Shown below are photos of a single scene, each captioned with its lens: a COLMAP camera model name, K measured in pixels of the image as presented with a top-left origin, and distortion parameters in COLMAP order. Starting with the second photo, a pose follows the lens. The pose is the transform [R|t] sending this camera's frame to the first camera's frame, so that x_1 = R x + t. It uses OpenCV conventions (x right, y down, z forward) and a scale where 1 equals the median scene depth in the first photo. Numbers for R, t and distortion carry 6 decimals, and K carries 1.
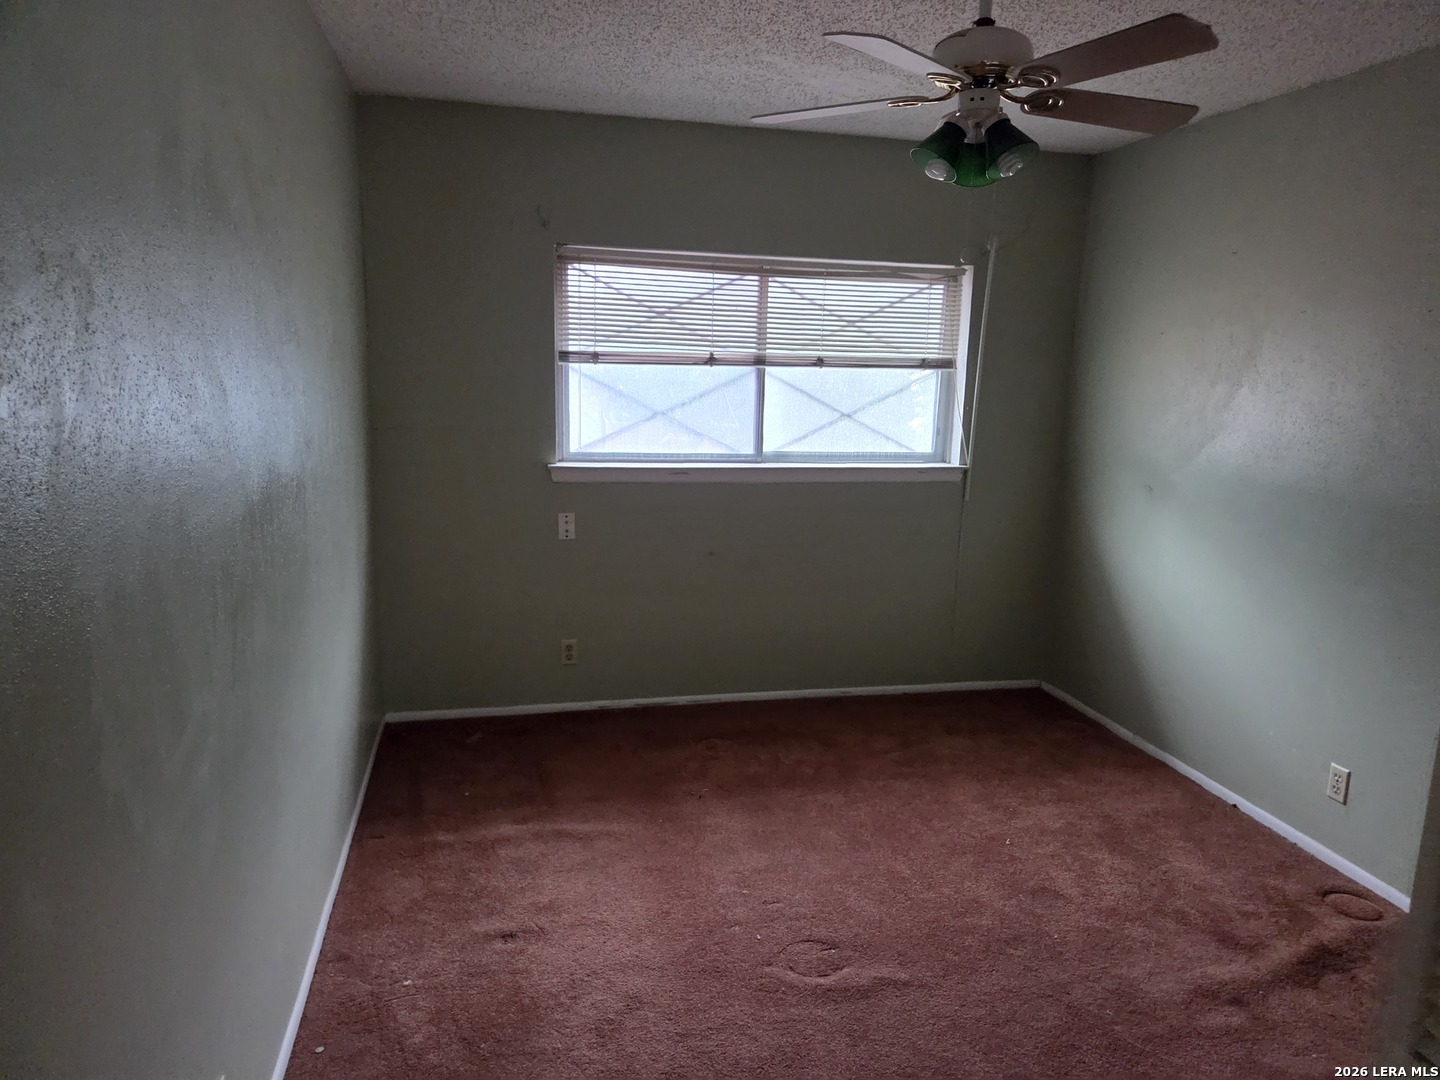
lens RADIAL K [[971.6, 0, 720.0], [0, 971.6, 541.9], [0, 0, 1]] dist [-0.001132, -0.000608]
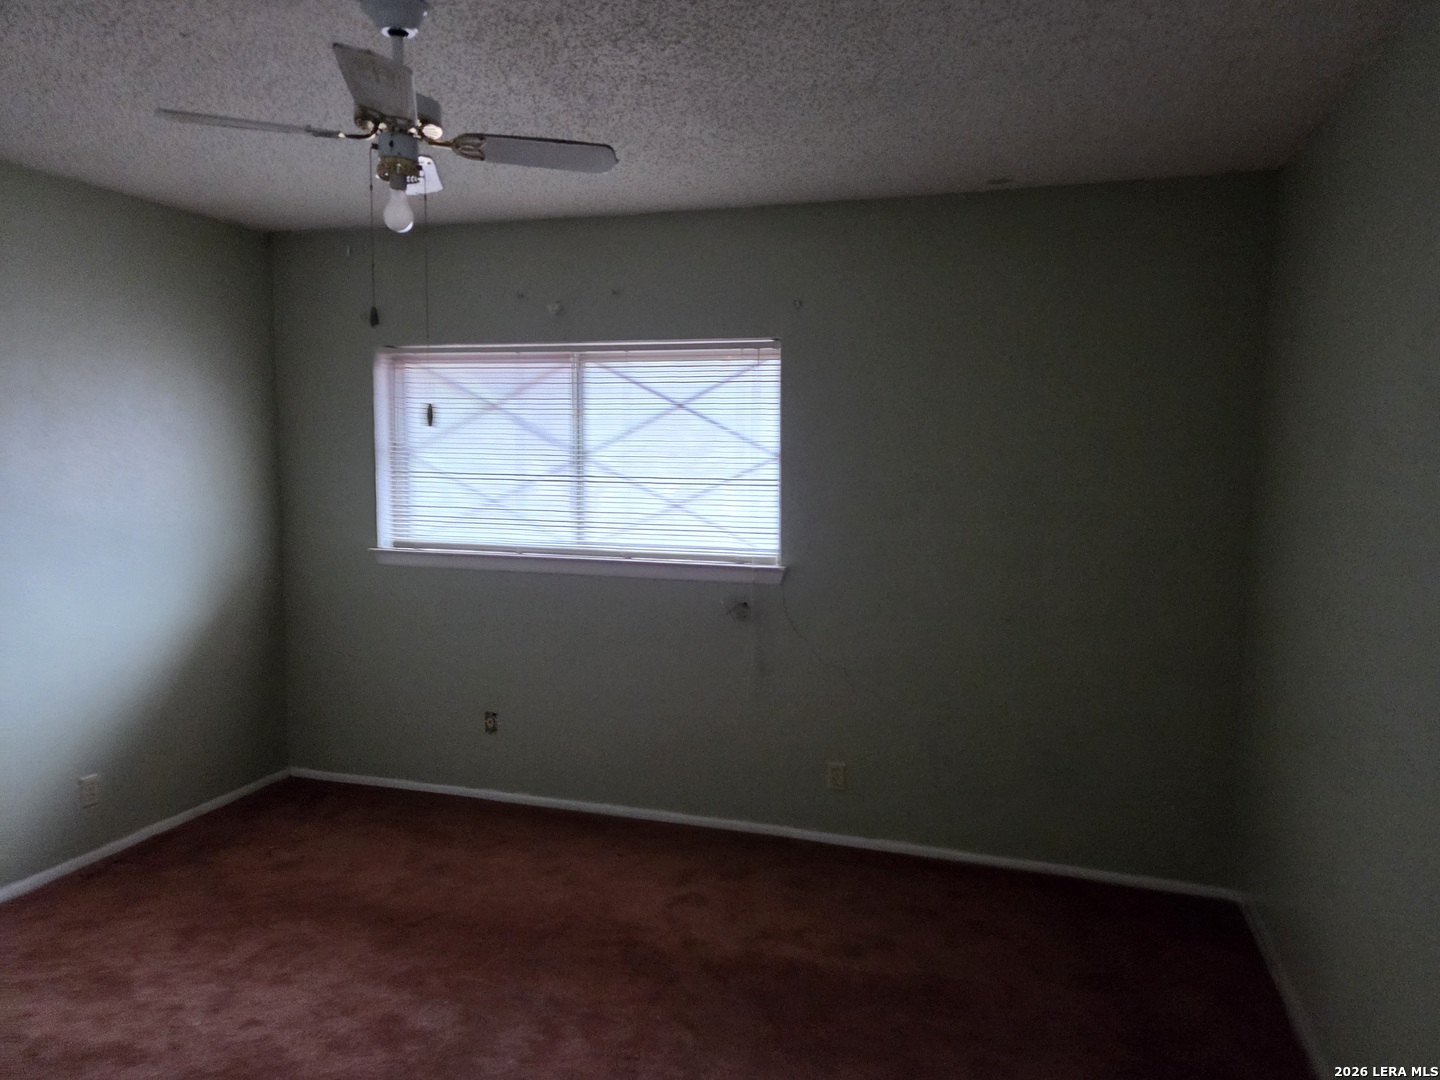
lens RADIAL K [[1080.5, 0, 719.9], [0, 1080.5, 538.6], [0, 0, 1]] dist [0.015568, 0.002375]
pose [[0.851066, 0.023332, -0.524540, 0.706111], [-0.083570, 0.992297, -0.091453, -0.010894], [0.518366, 0.121668, 0.846460, 0.170251]]
